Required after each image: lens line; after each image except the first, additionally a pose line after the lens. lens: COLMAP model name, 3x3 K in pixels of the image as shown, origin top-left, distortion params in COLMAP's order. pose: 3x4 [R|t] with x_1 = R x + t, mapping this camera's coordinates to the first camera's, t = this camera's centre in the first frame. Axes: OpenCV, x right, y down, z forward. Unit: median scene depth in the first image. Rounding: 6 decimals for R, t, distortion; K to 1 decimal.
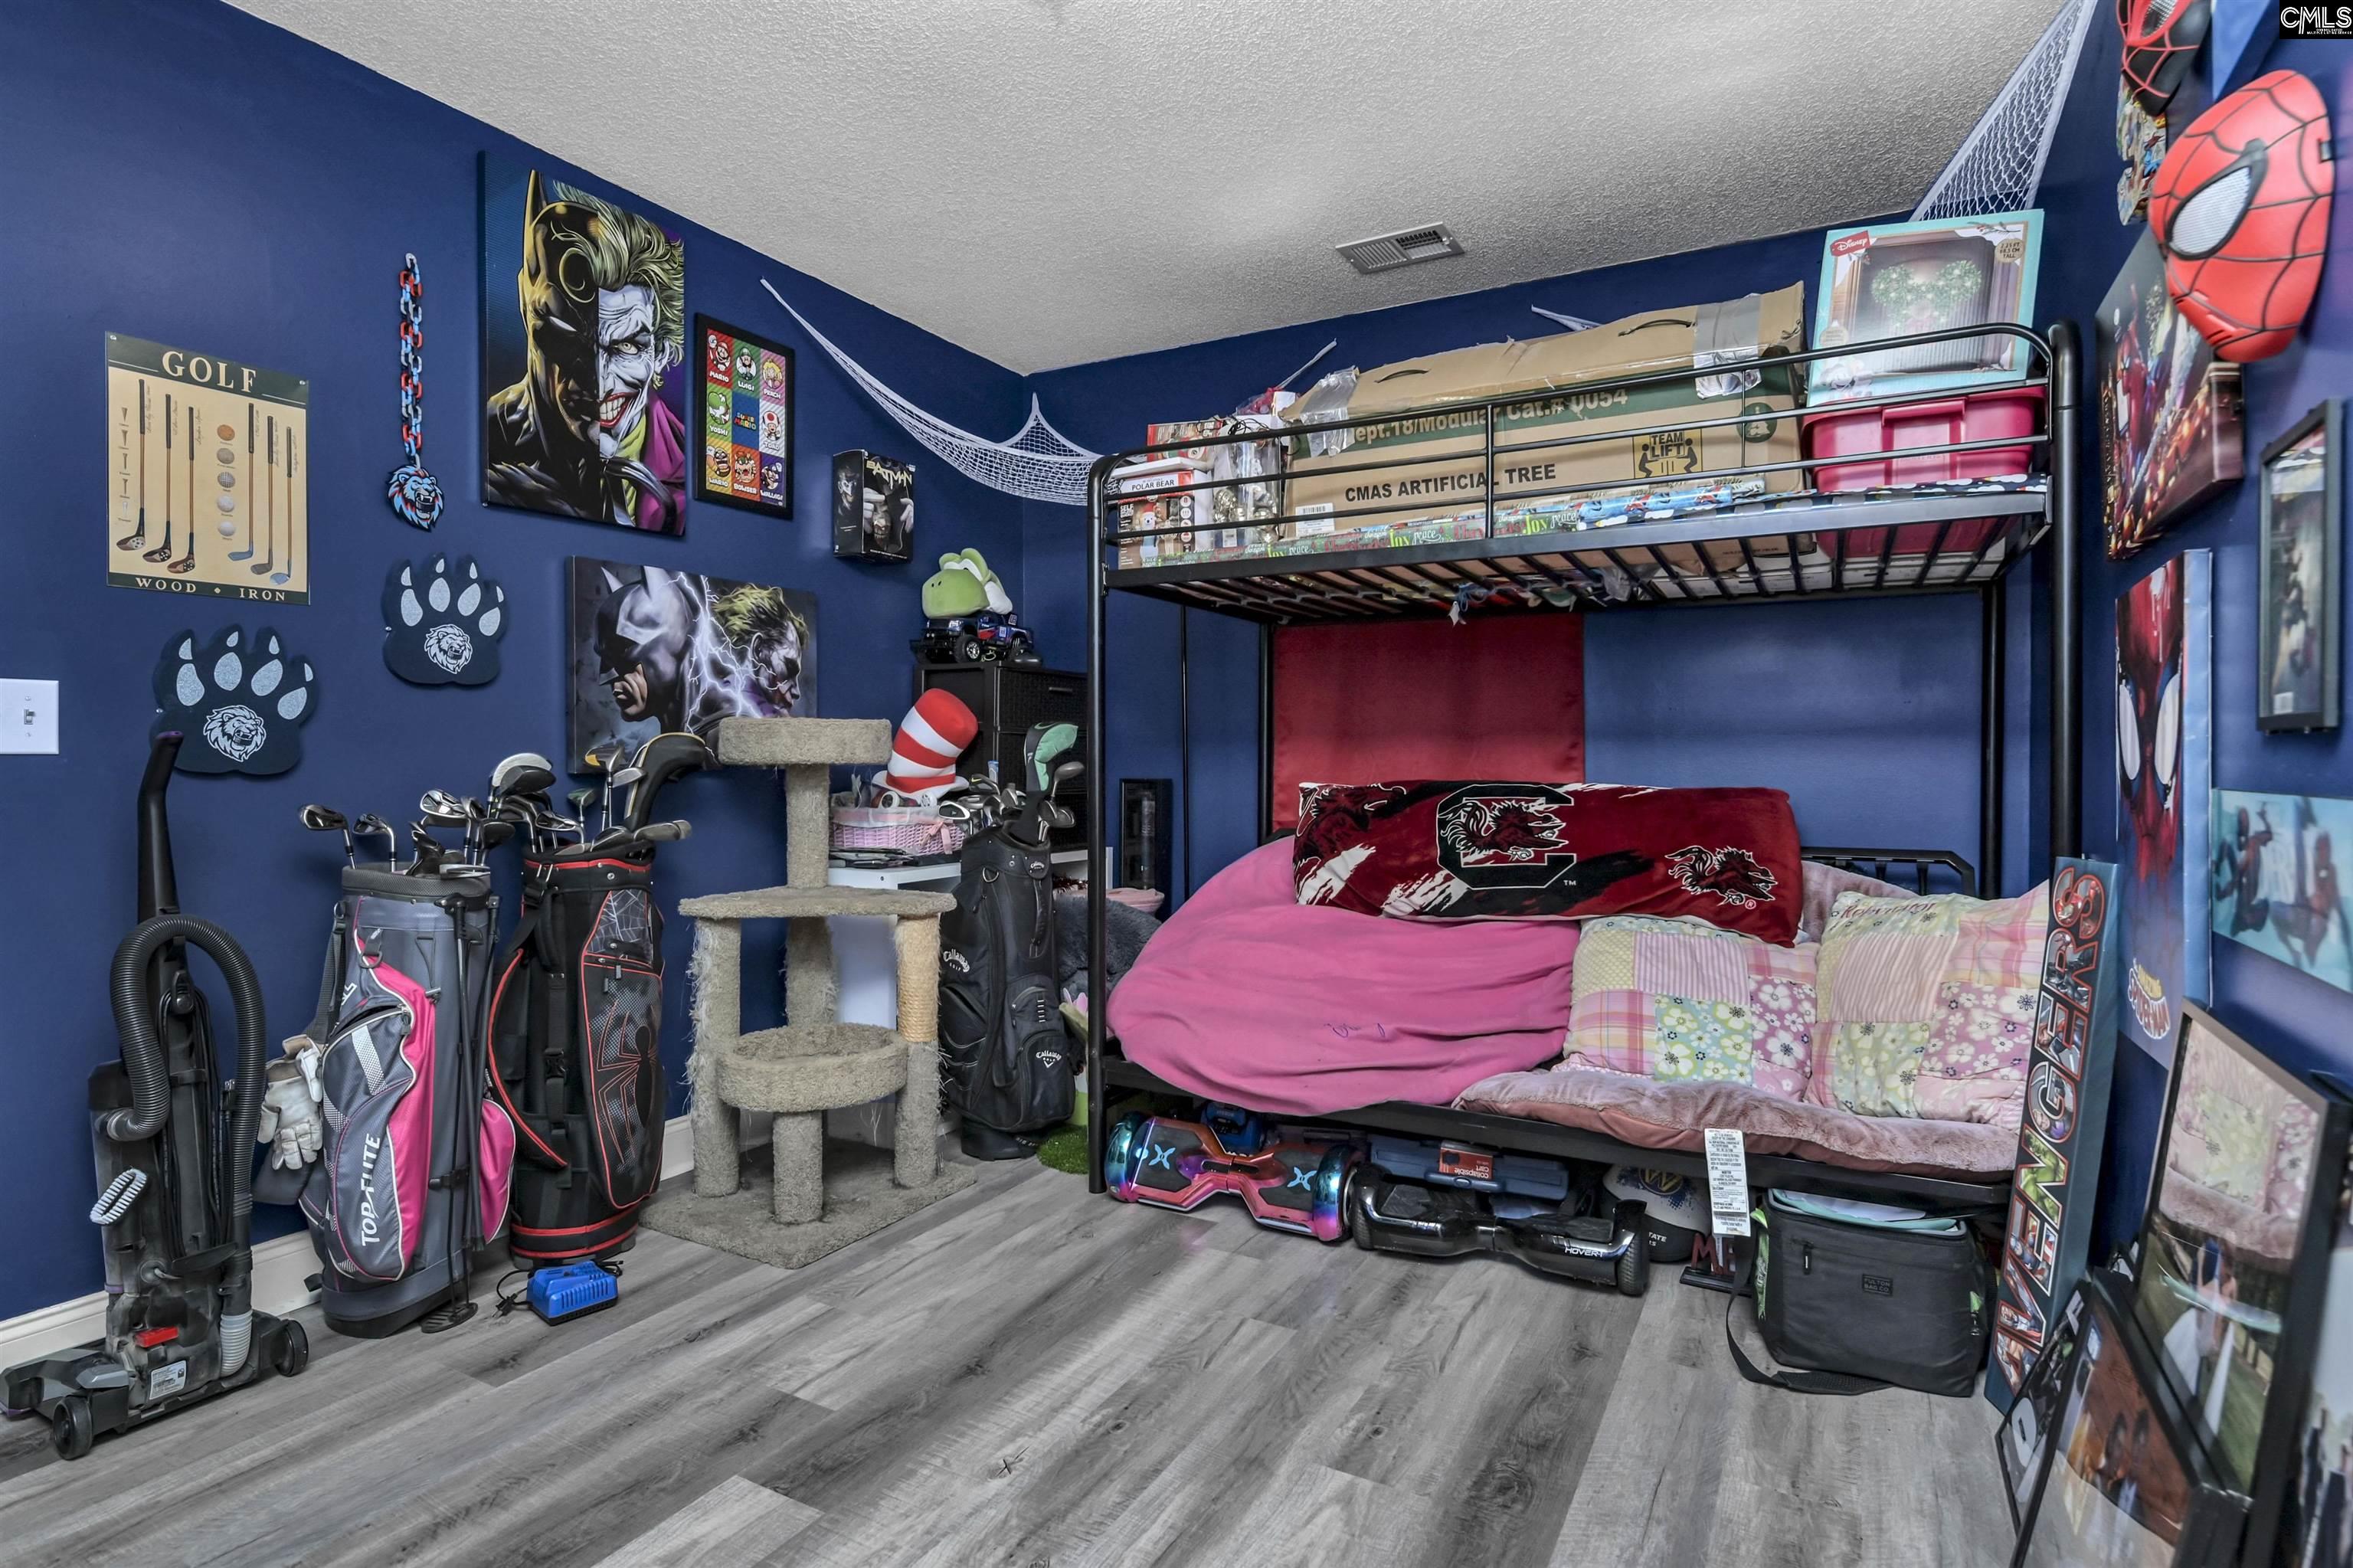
lens RADIAL K [[1223.5, 0, 1176.1], [0, 1223.5, 773.9], [0, 0, 1]] dist [0.013784, -0.013313]
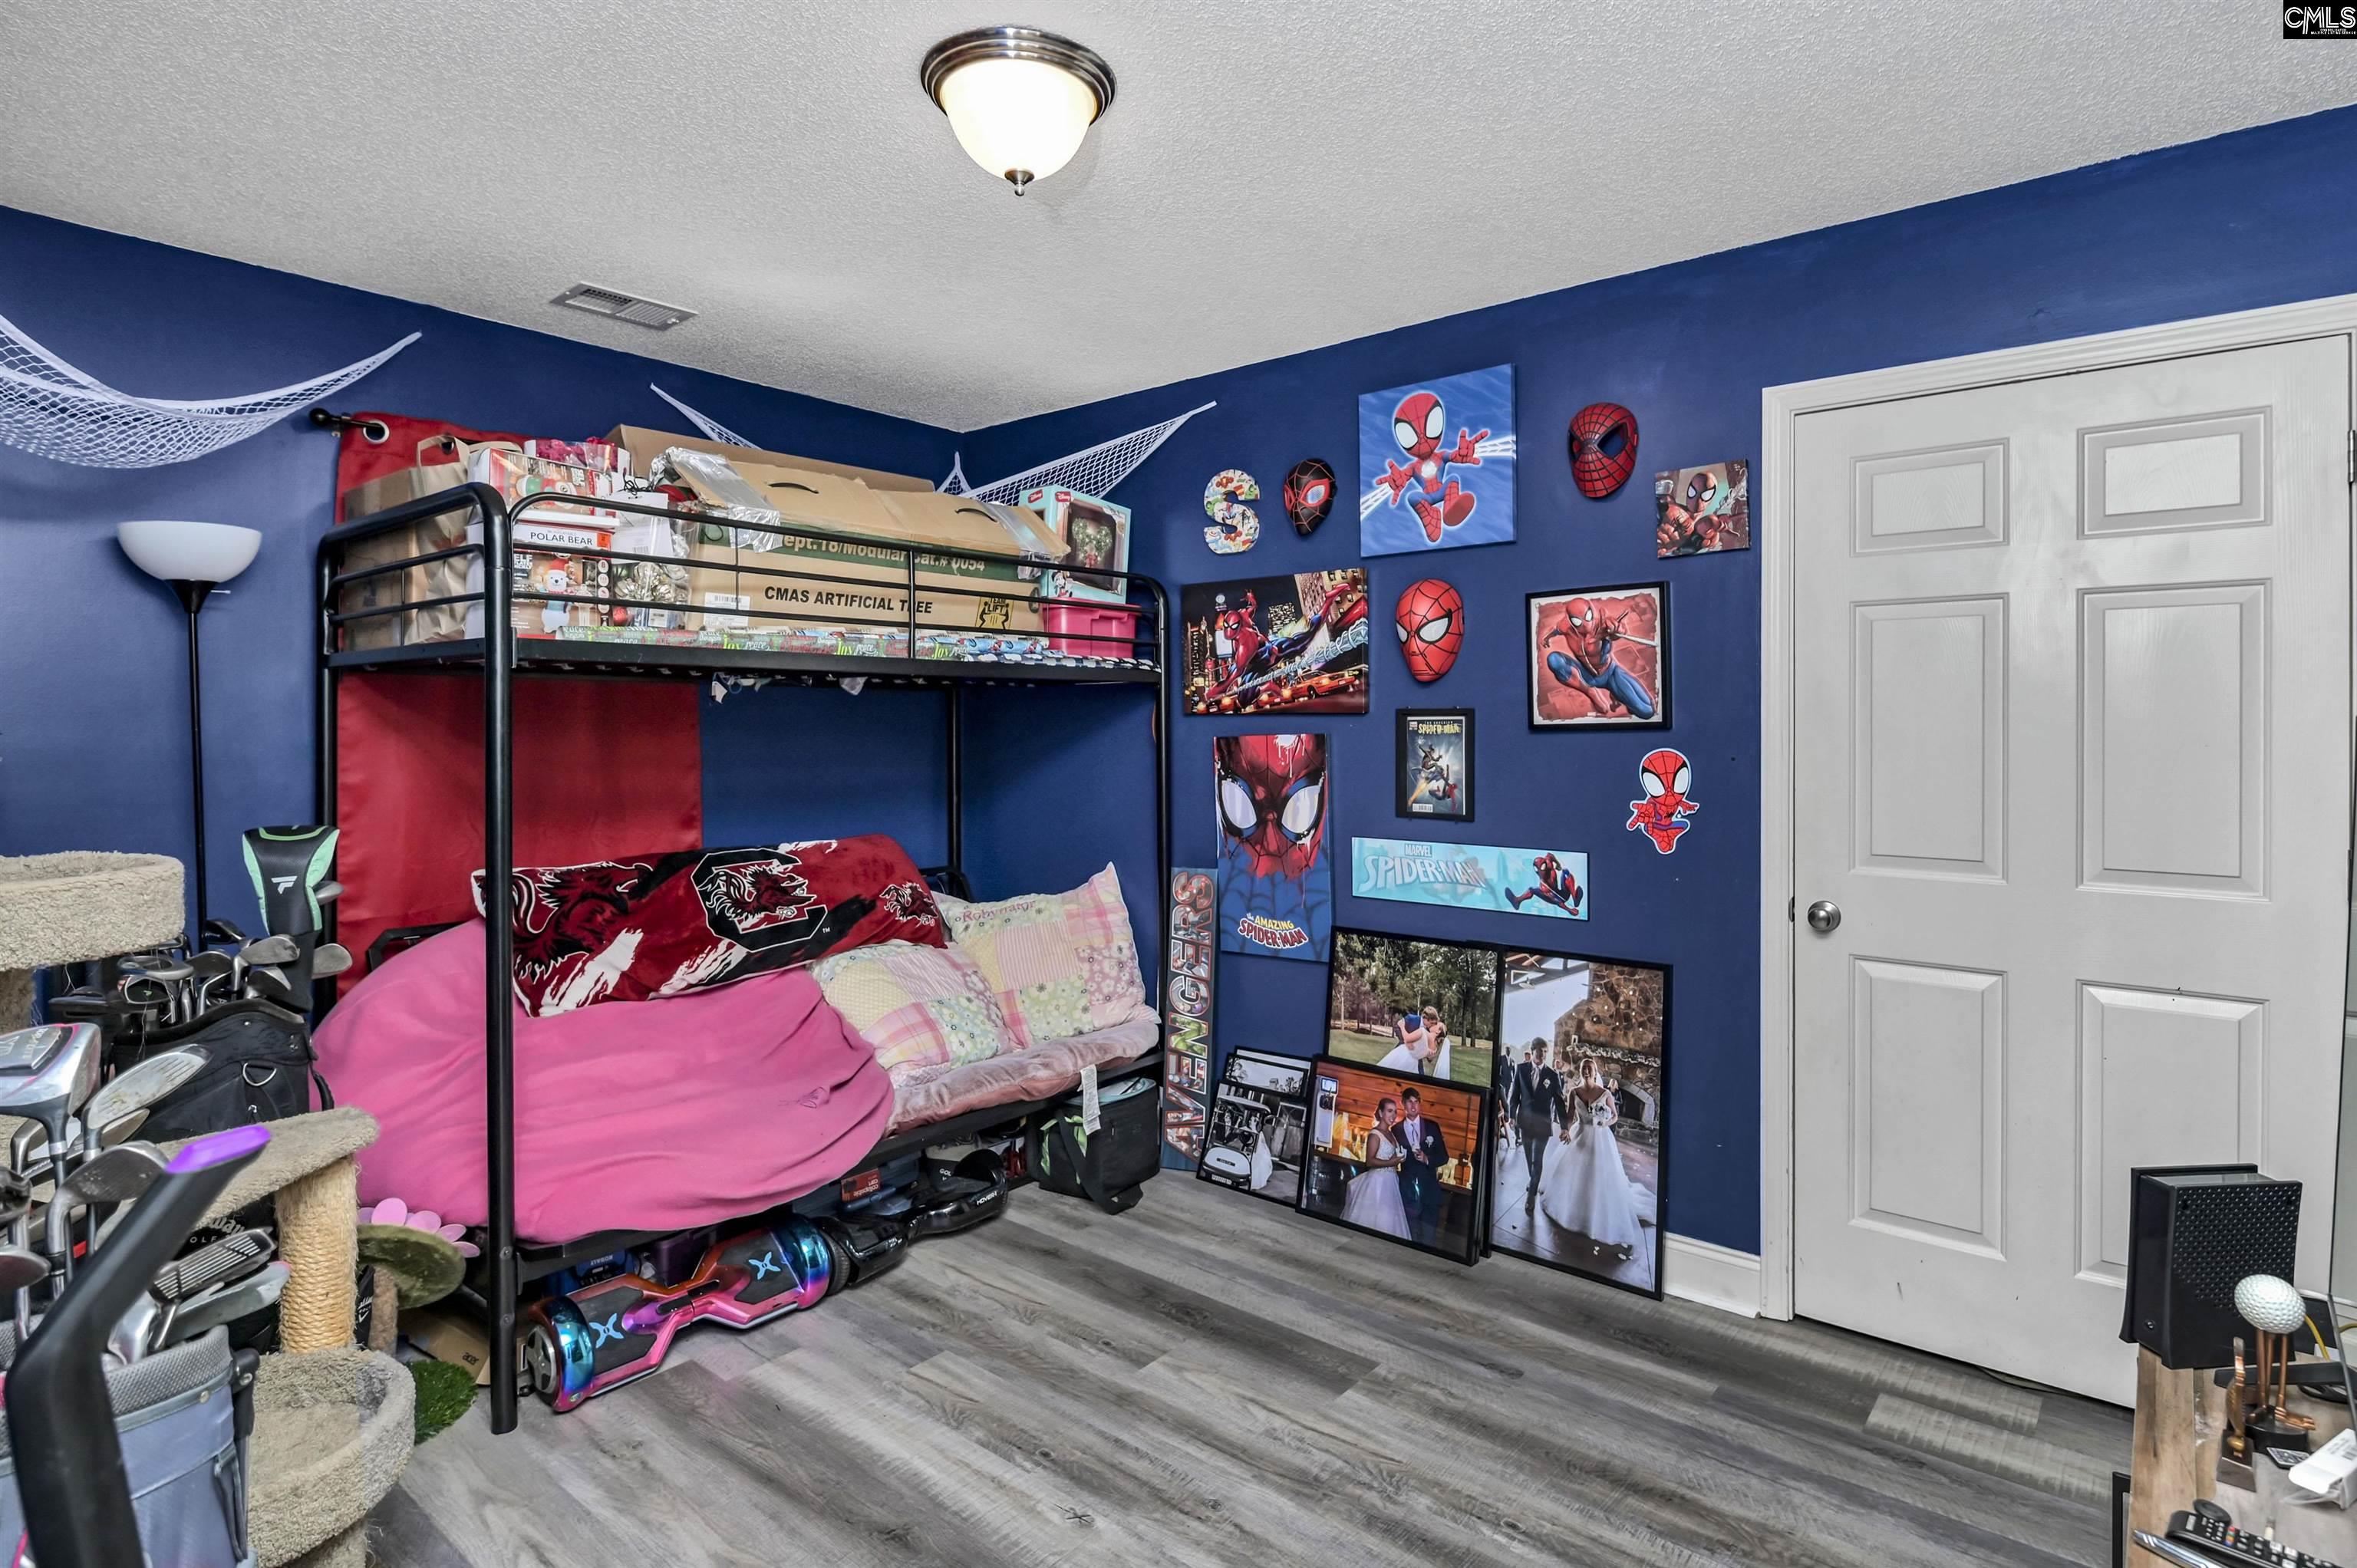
lens RADIAL K [[1225.5, 0, 1220.7], [0, 1225.5, 728.7], [0, 0, 1]] dist [0.013784, -0.013313]
pose [[0.157340, -0.010302, 0.987491, -0.833567], [0.009226, 0.999917, 0.008962, -0.119340], [-0.987501, 0.007701, 0.157422, 0.460748]]
